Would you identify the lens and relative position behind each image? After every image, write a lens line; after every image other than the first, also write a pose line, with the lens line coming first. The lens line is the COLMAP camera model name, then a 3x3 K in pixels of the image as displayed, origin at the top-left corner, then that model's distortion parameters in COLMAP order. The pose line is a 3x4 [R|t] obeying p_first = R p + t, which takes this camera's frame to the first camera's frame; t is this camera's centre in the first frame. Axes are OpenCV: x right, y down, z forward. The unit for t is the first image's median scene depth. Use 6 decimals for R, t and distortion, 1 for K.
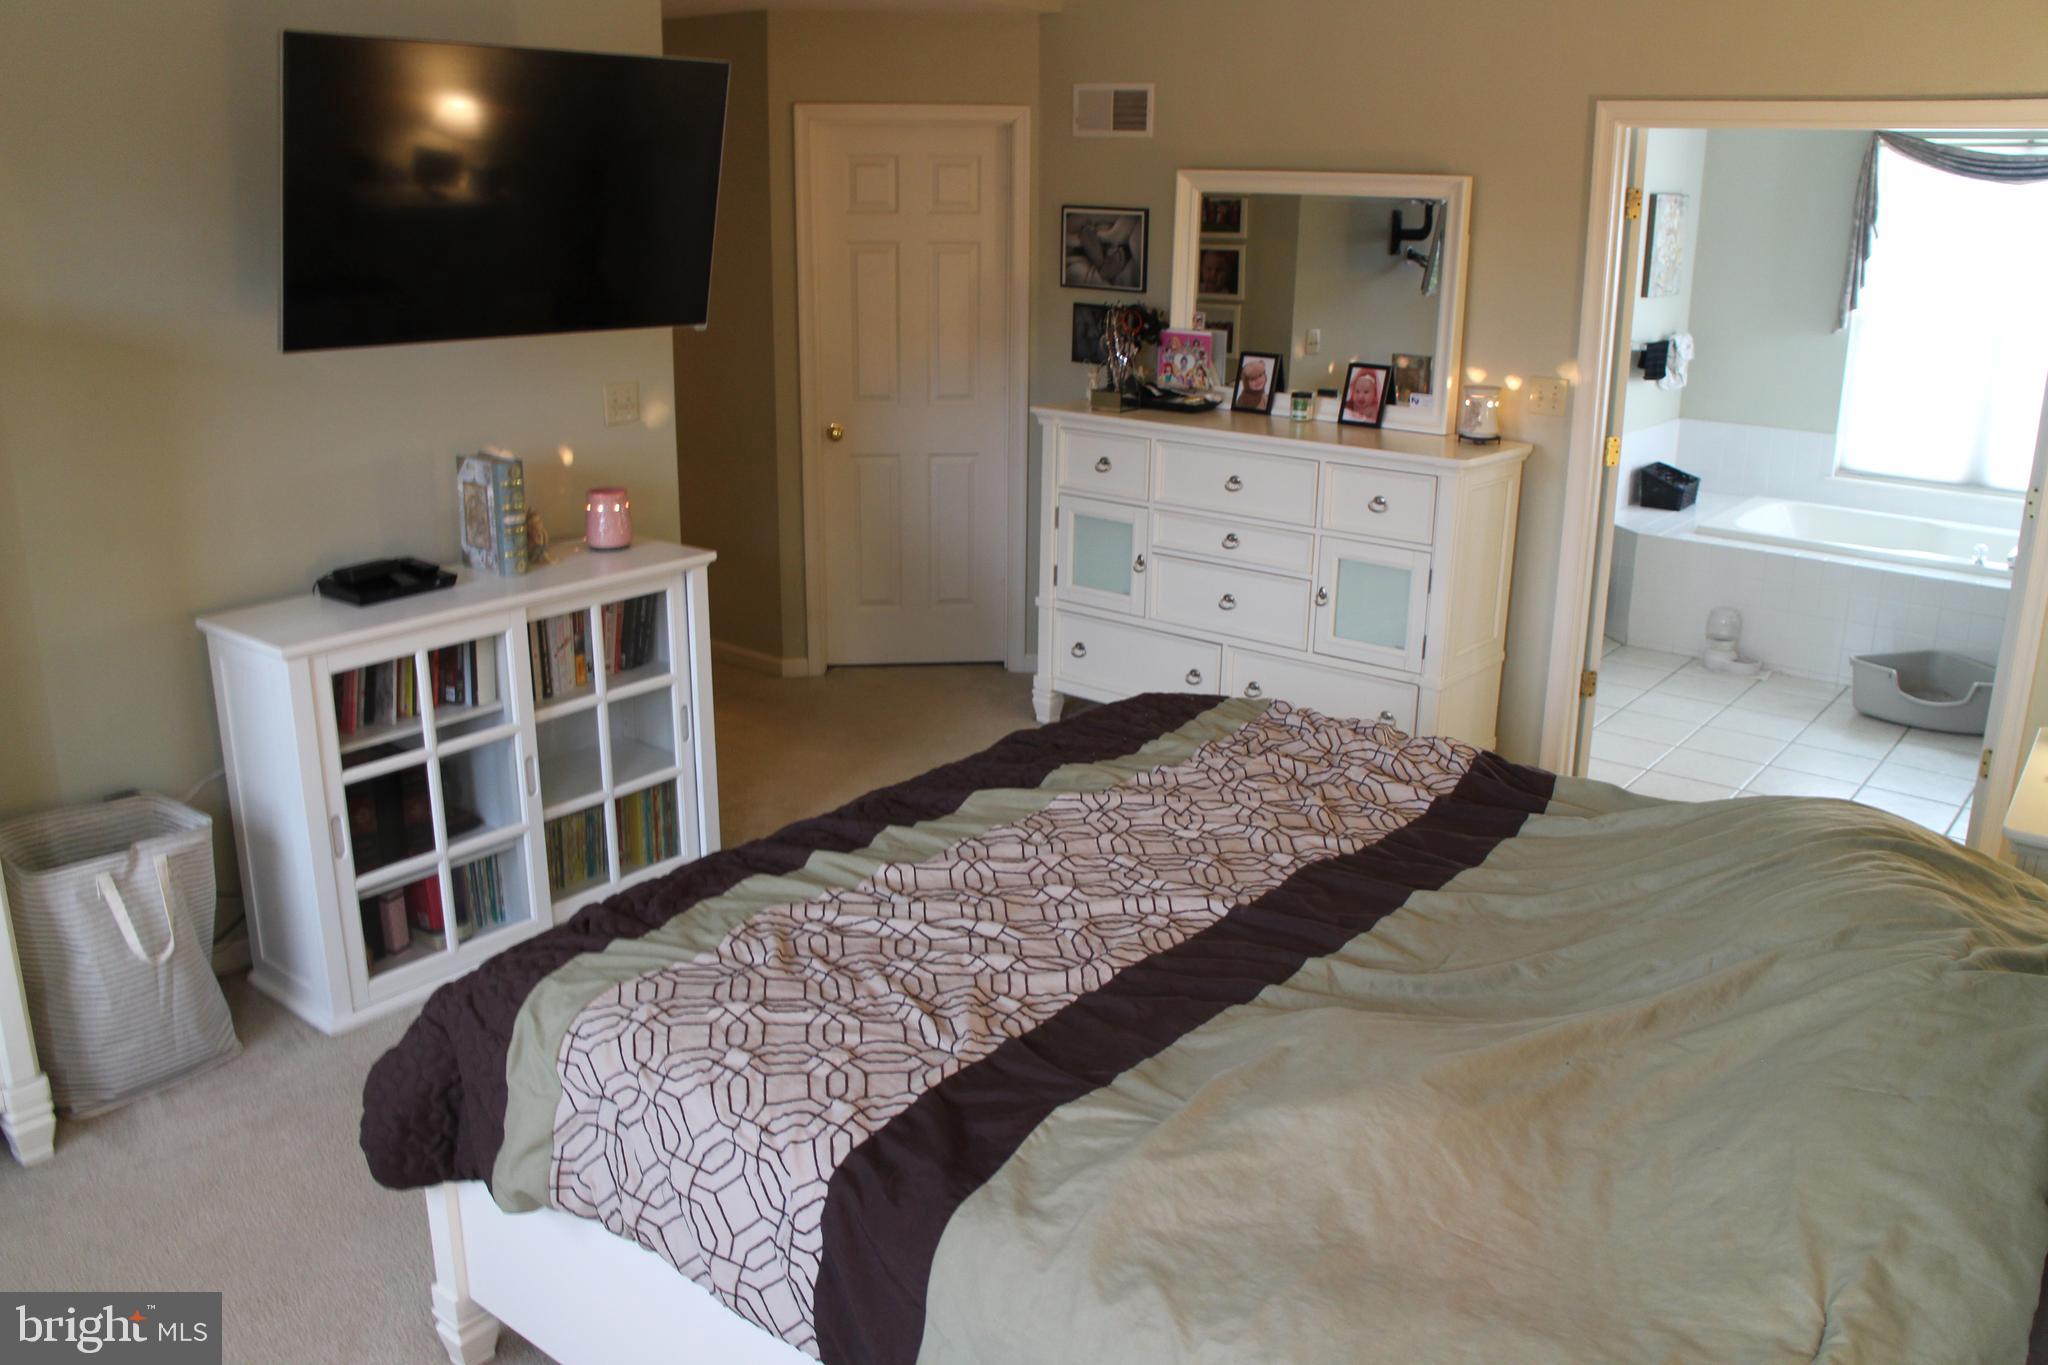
lens RADIAL K [[1709.2, 0, 1018.6], [0, 1709.2, 684.9], [0, 0, 1]] dist [-0.076583, 0.037036]
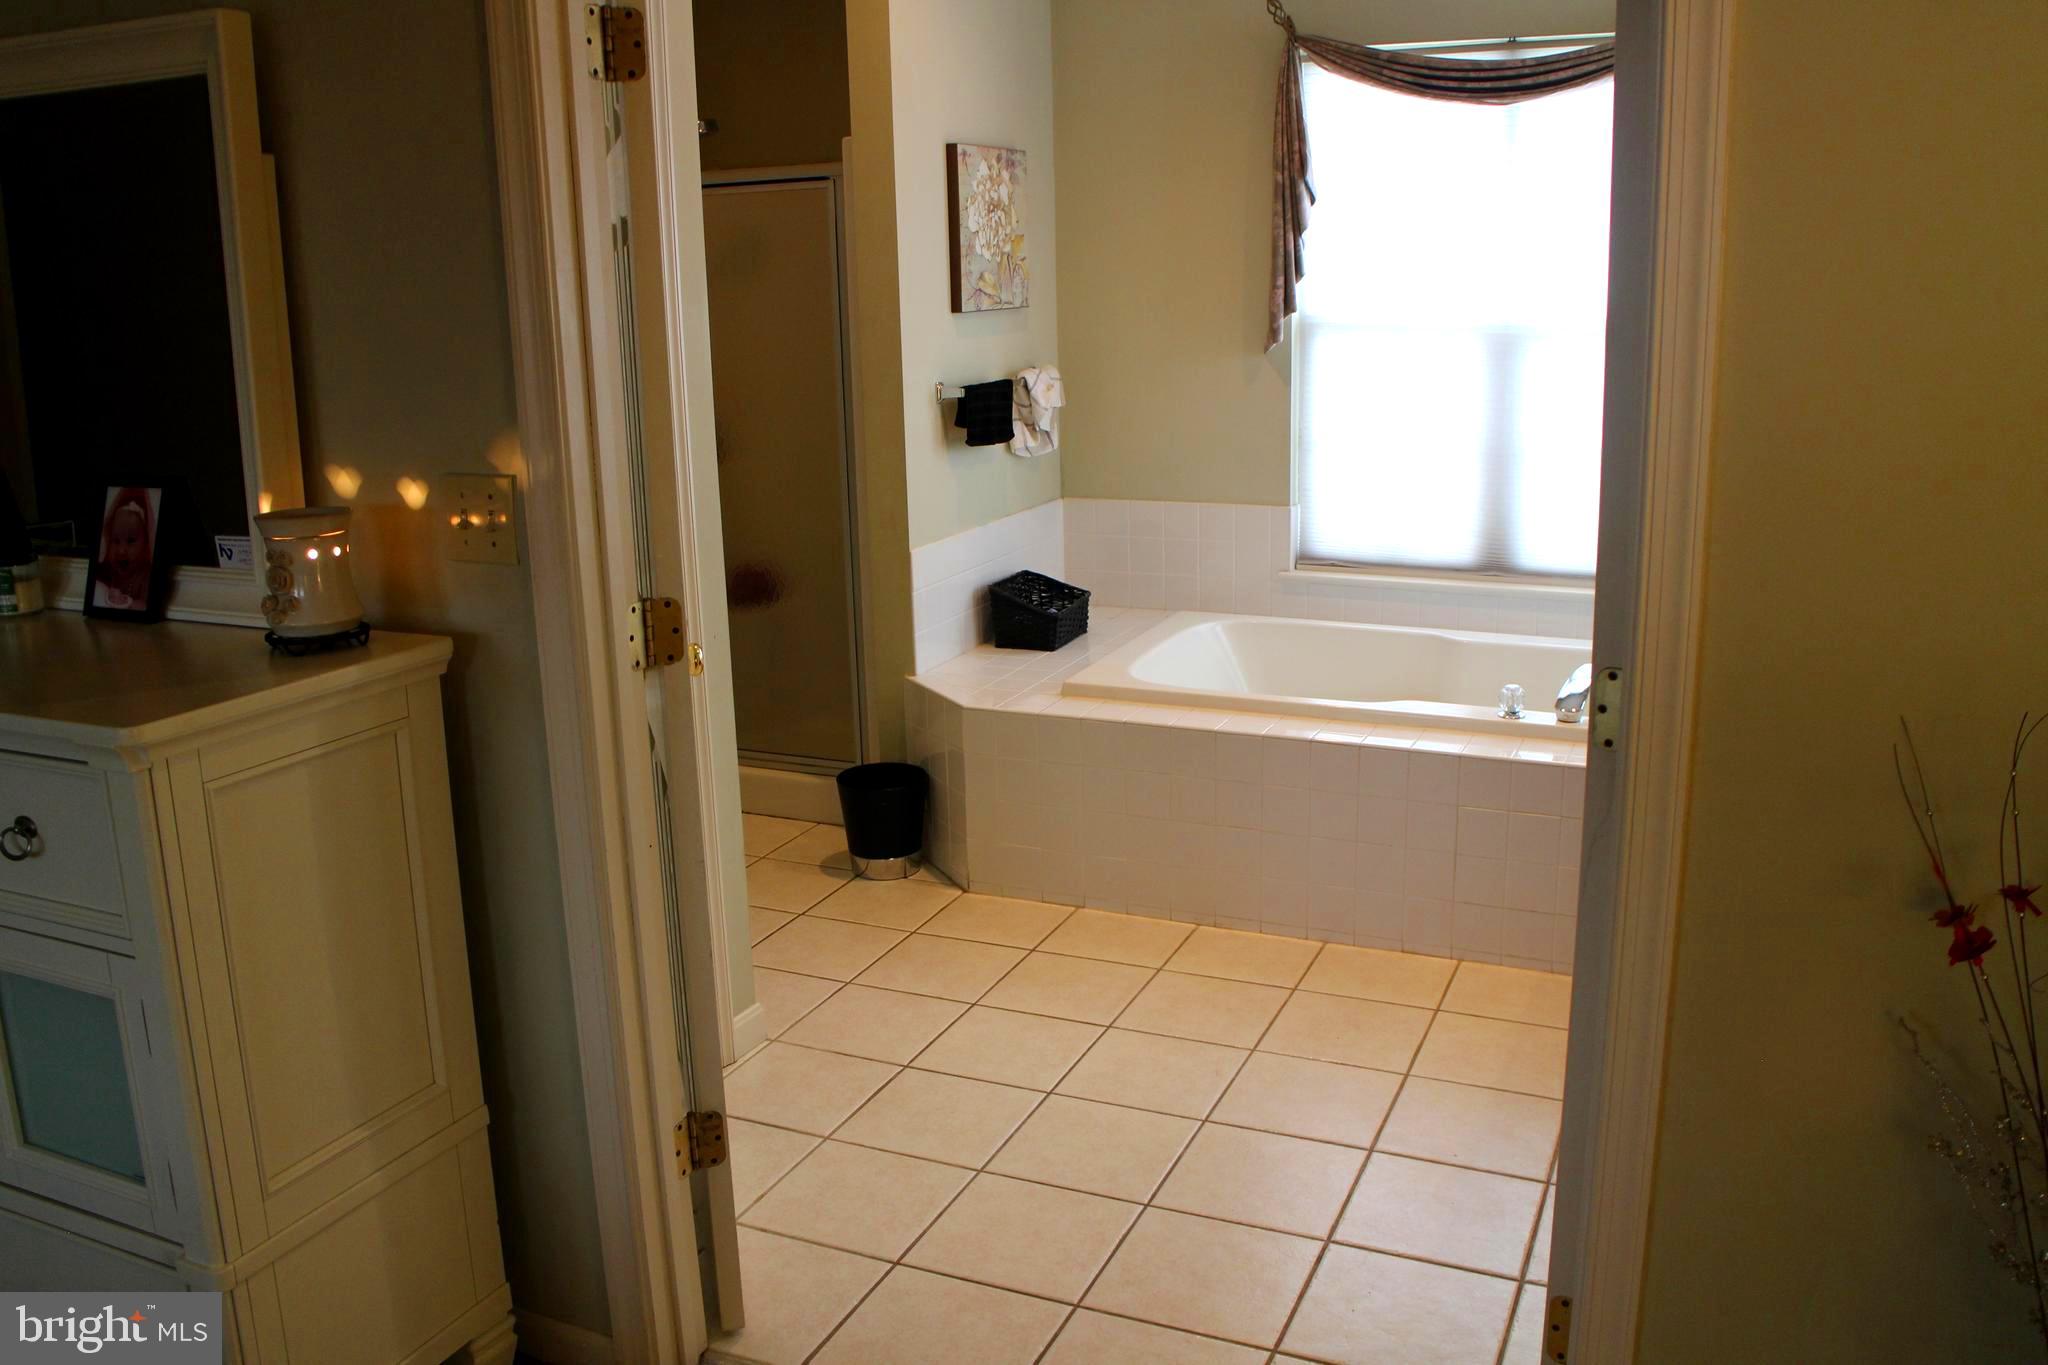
lens RADIAL K [[1709.2, 0, 1027.0], [0, 1709.2, 677.5], [0, 0, 1]] dist [-0.076583, 0.037036]
pose [[0.969883, -0.103040, 0.220702, 0.247702], [0.114621, 0.992592, -0.040290, -0.070974], [-0.214916, 0.064374, 0.974509, 0.404214]]
